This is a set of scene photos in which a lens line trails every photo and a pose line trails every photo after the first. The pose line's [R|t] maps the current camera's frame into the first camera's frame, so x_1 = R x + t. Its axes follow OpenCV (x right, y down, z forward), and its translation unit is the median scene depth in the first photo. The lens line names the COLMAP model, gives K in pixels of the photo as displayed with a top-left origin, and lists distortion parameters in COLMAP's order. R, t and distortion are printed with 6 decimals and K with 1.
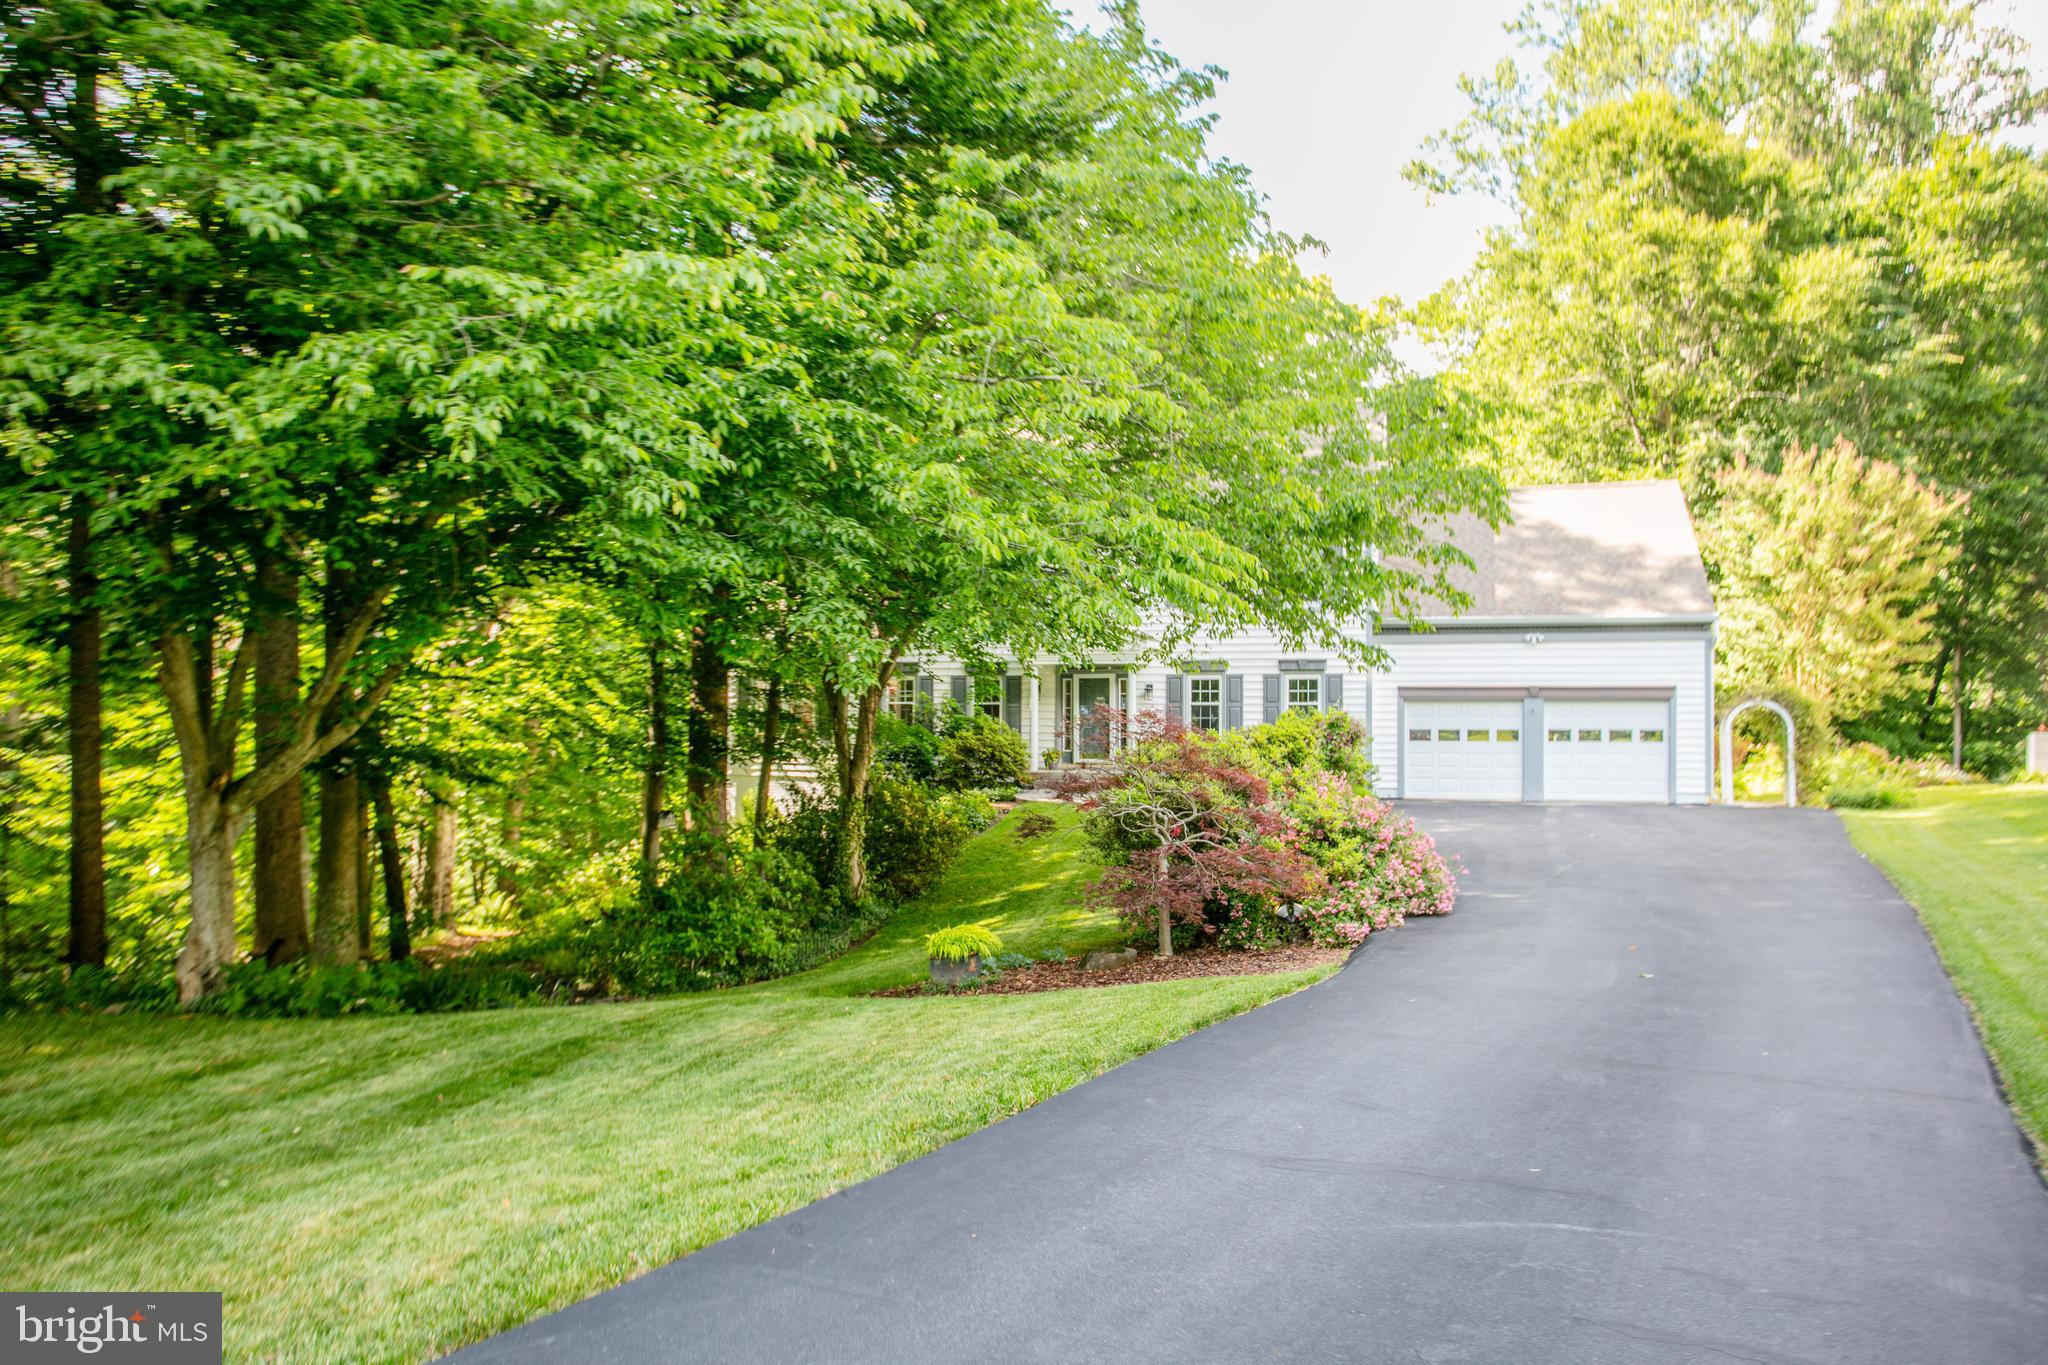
lens RADIAL K [[1382.5, 0, 1024.0], [0, 1382.5, 682.5], [0, 0, 1]] dist [0.004957, 0.001017]
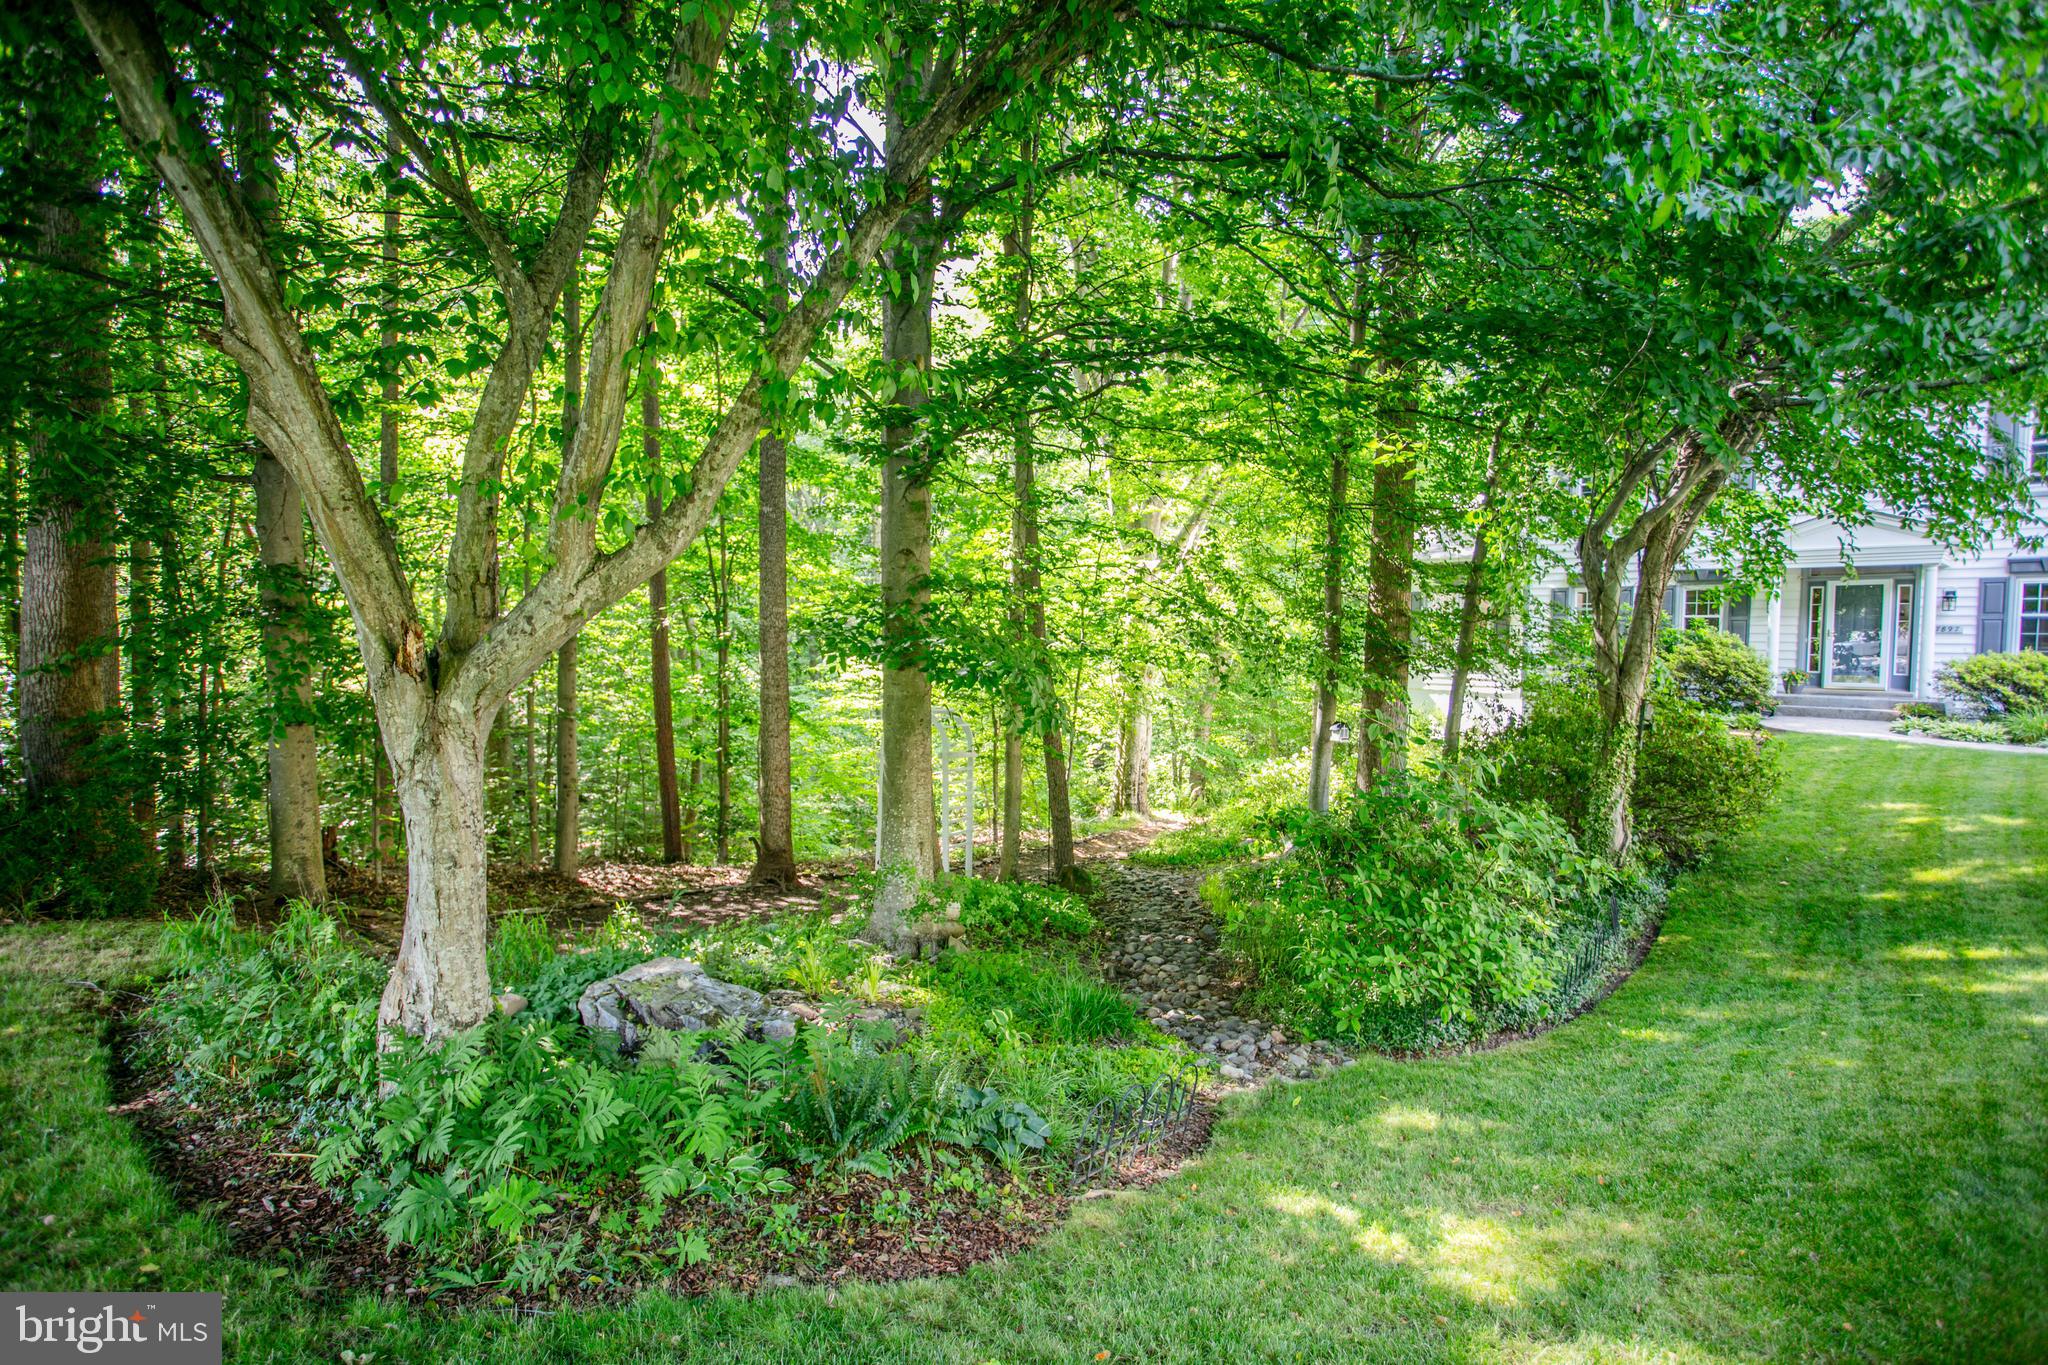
lens RADIAL K [[1054.6, 0, 1024.0], [0, 1054.6, 682.5], [0, 0, 1]] dist [-0.002515, -0.000433]
pose [[0.857836, 0.030131, -0.513039, -0.058849], [0.001677, 0.998110, 0.061423, 0.016747], [0.513920, -0.053552, 0.856165, 0.216972]]
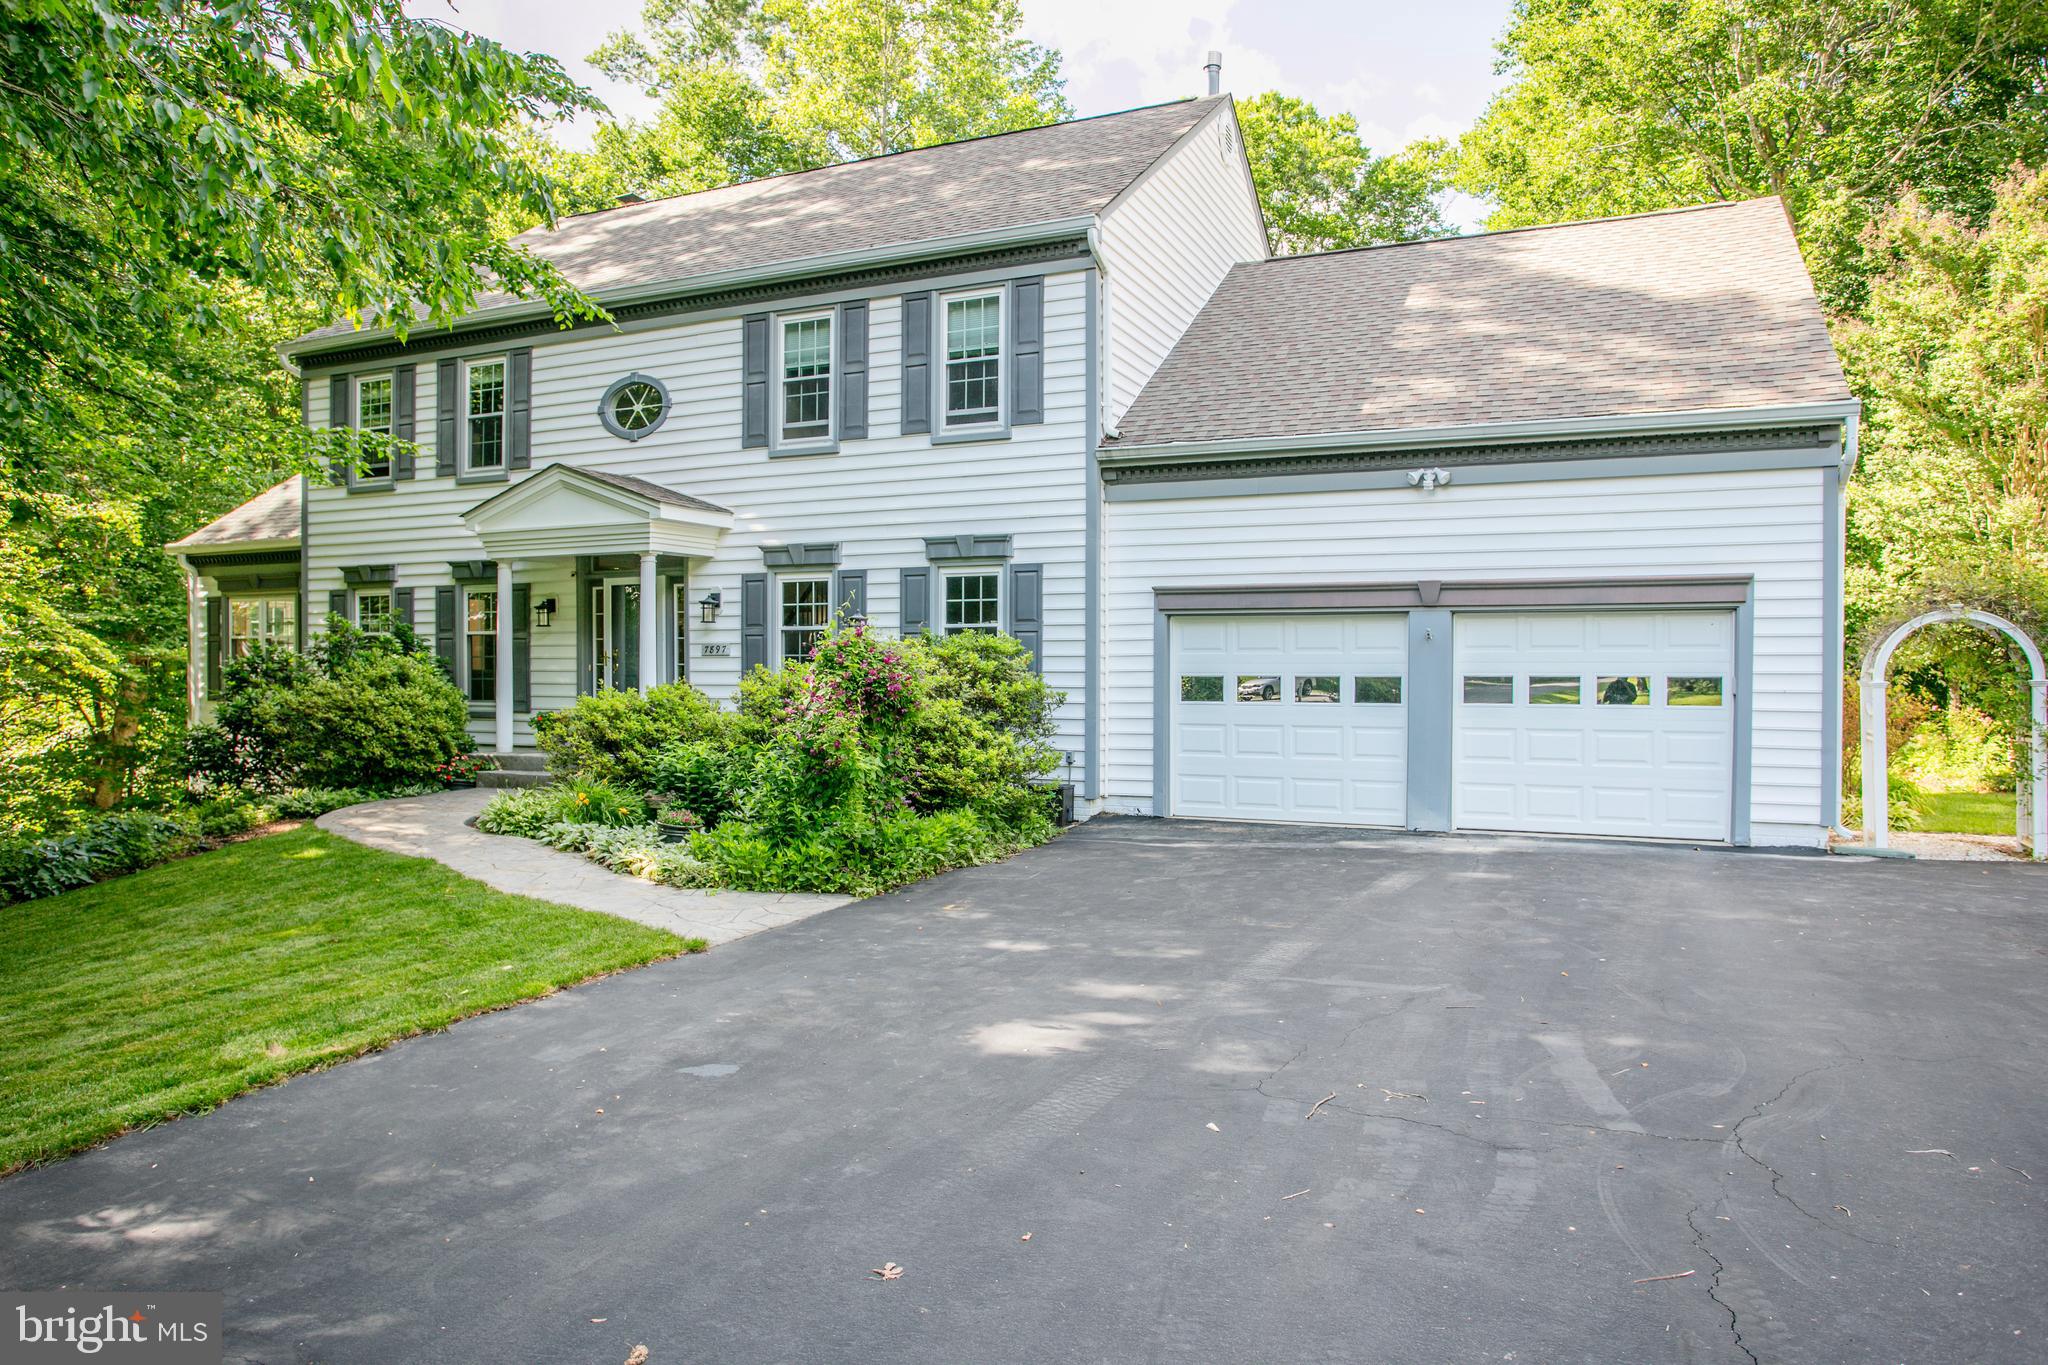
lens RADIAL K [[1266.3, 0, 1024.0], [0, 1266.3, 682.5], [0, 0, 1]] dist [-0.007611, -0.001891]
pose [[0.991923, -0.000267, -0.126844, 0.288157], [0.004469, 0.999451, 0.032843, 0.021642], [0.126765, -0.033144, 0.991379, 0.564964]]
